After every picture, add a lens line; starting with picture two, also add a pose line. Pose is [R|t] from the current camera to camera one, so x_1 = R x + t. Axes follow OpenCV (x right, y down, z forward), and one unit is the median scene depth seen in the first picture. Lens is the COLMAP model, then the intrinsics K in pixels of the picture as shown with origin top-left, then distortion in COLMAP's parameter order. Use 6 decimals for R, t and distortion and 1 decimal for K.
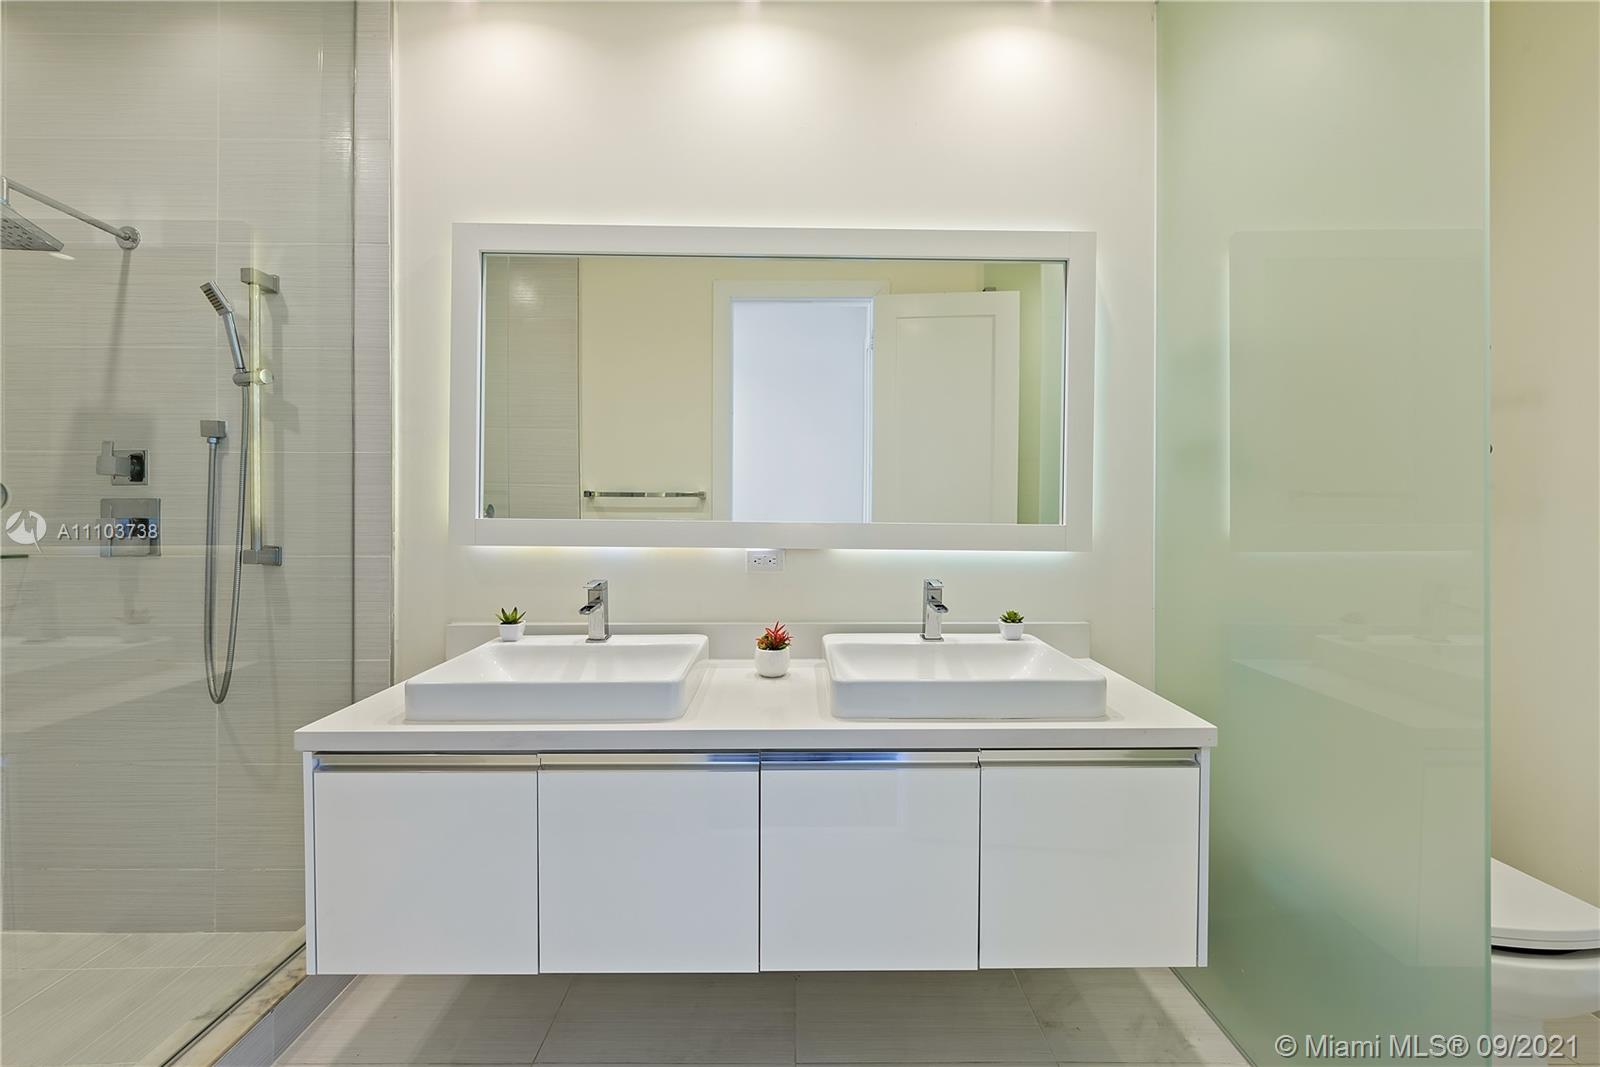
lens RADIAL K [[623.8, 0, 799.4], [0, 623.8, 524.7], [0, 0, 1]] dist [-0.000956, -0.000253]
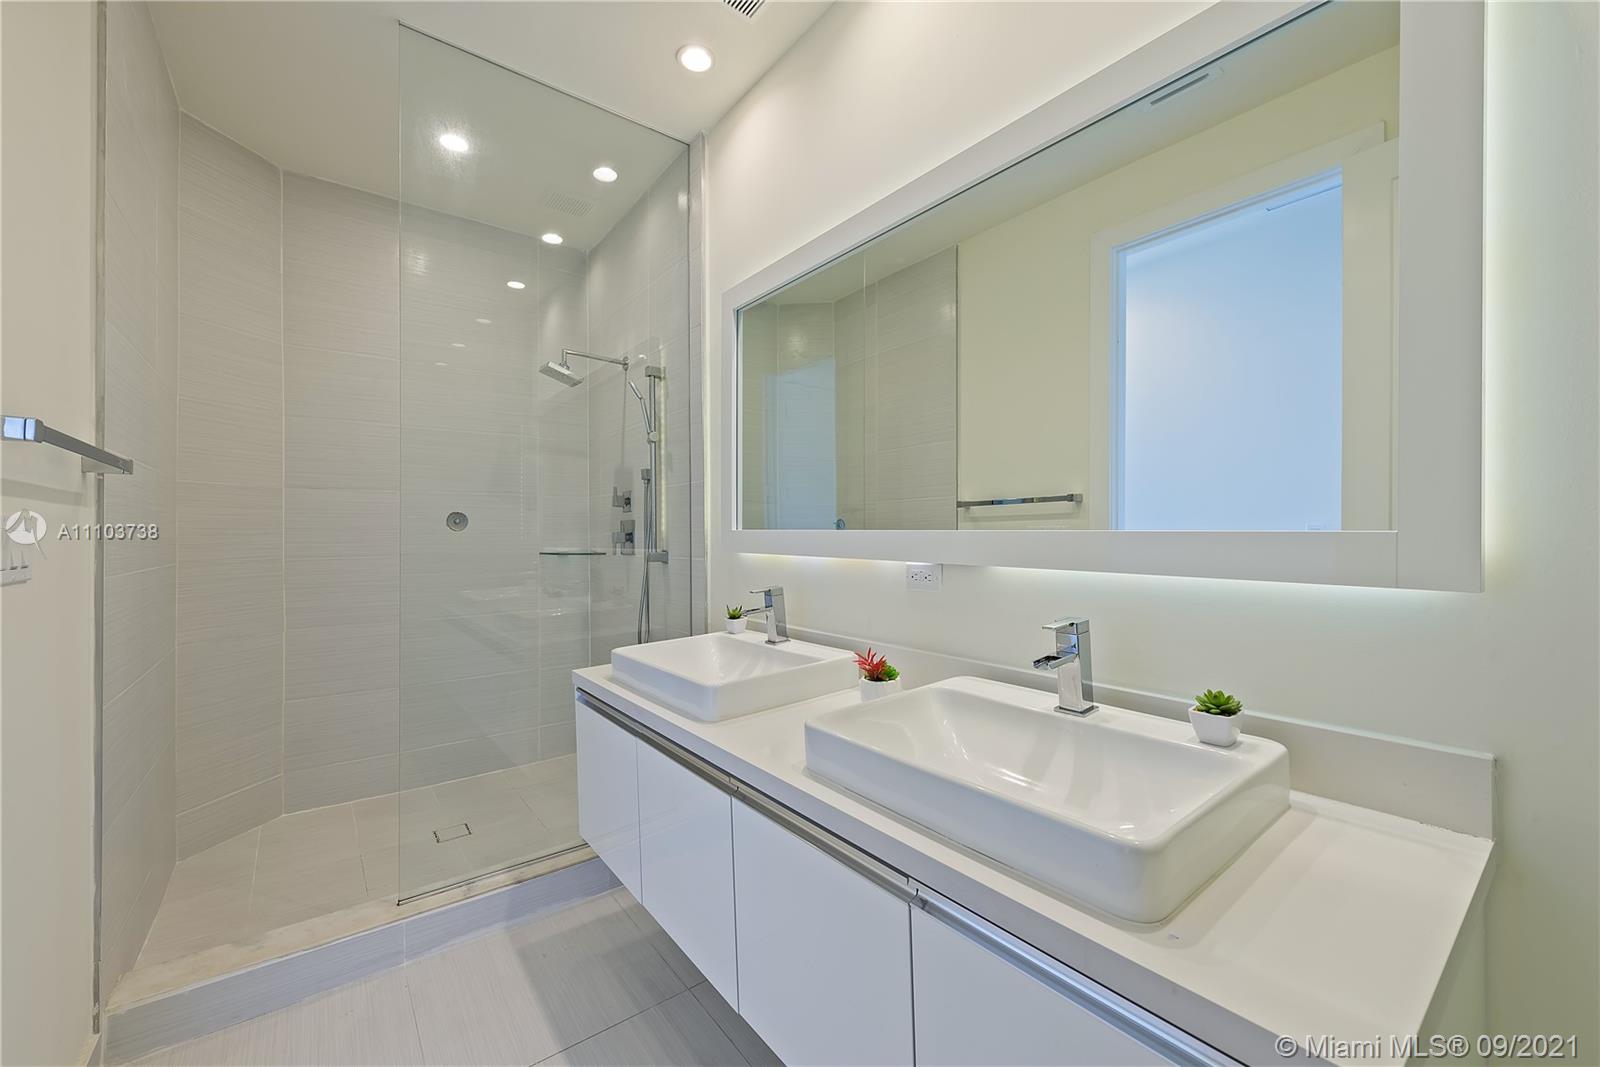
lens RADIAL K [[640.3, 0, 800.0], [0, 640.3, 533.5], [0, 0, 1]] dist [0.032059, -0.000046]
pose [[0.609515, -0.005905, -0.792753, 0.539526], [0.002638, 0.999982, -0.005420, 0.003129], [0.792770, 0.001212, 0.609519, 0.332203]]
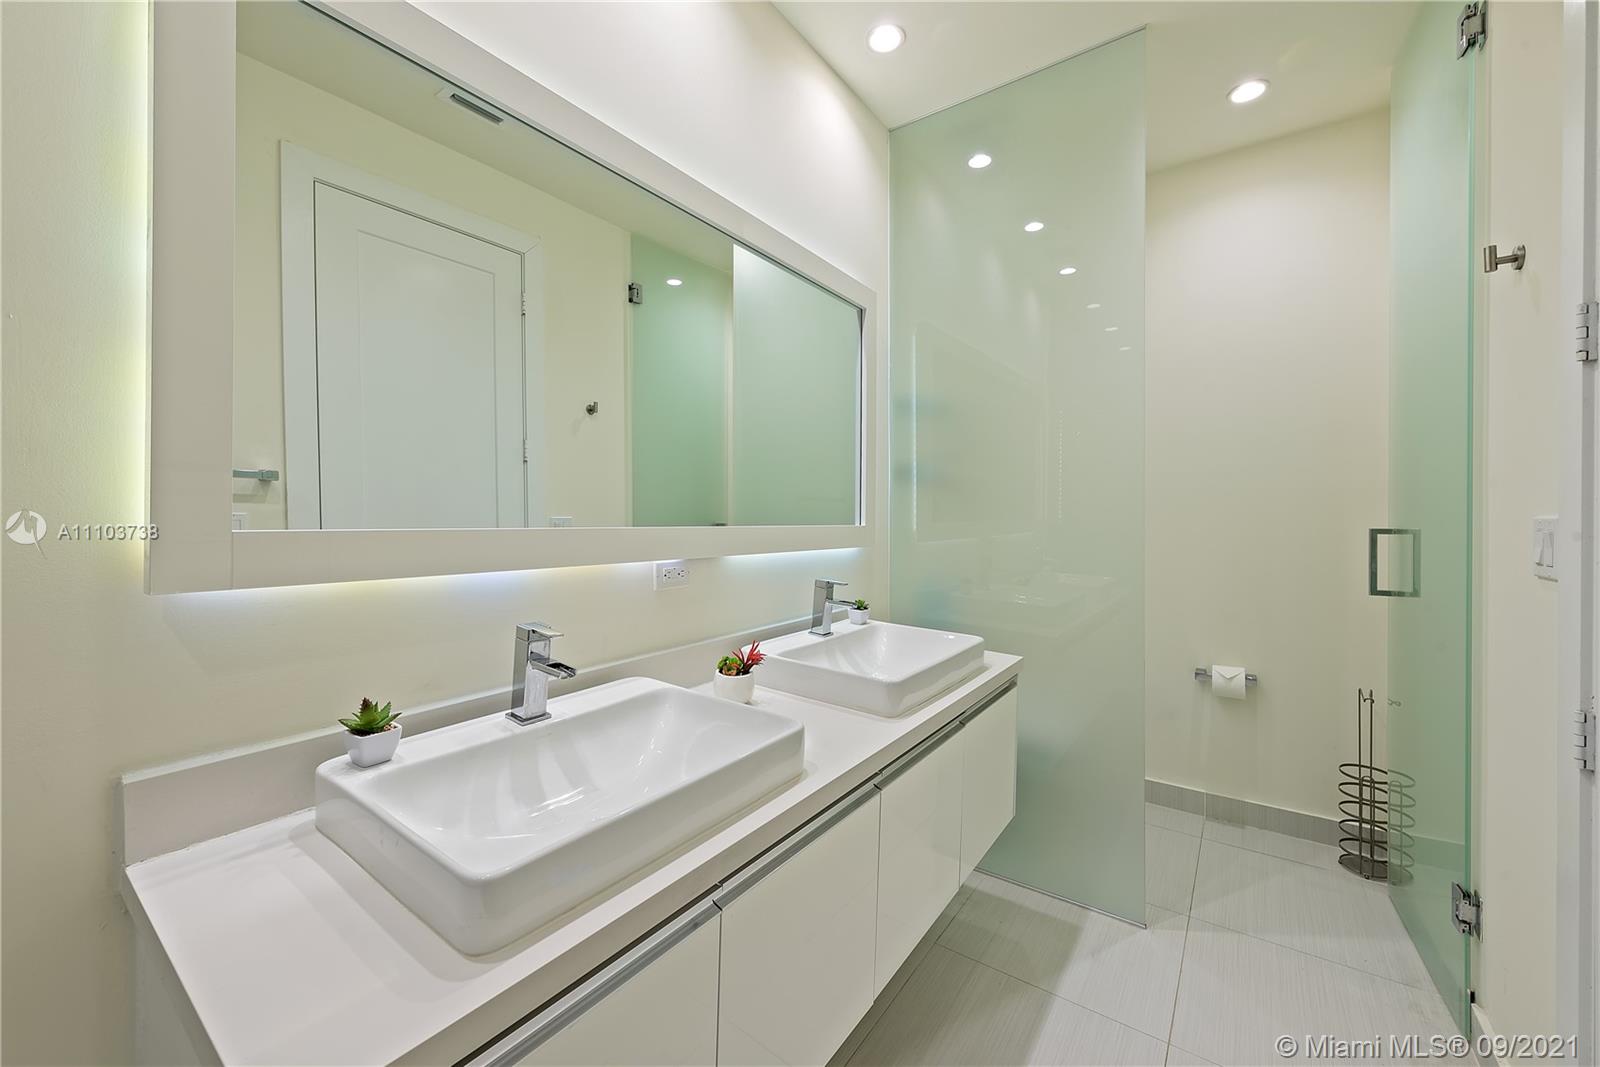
lens RADIAL K [[623.8, 0, 799.4], [0, 623.8, 524.7], [0, 0, 1]] dist [-0.000956, -0.000253]
pose [[0.602475, -0.013510, 0.798024, -0.620801], [-0.003591, 0.999801, 0.019637, -0.025086], [-0.798130, -0.014697, 0.602306, 0.360715]]
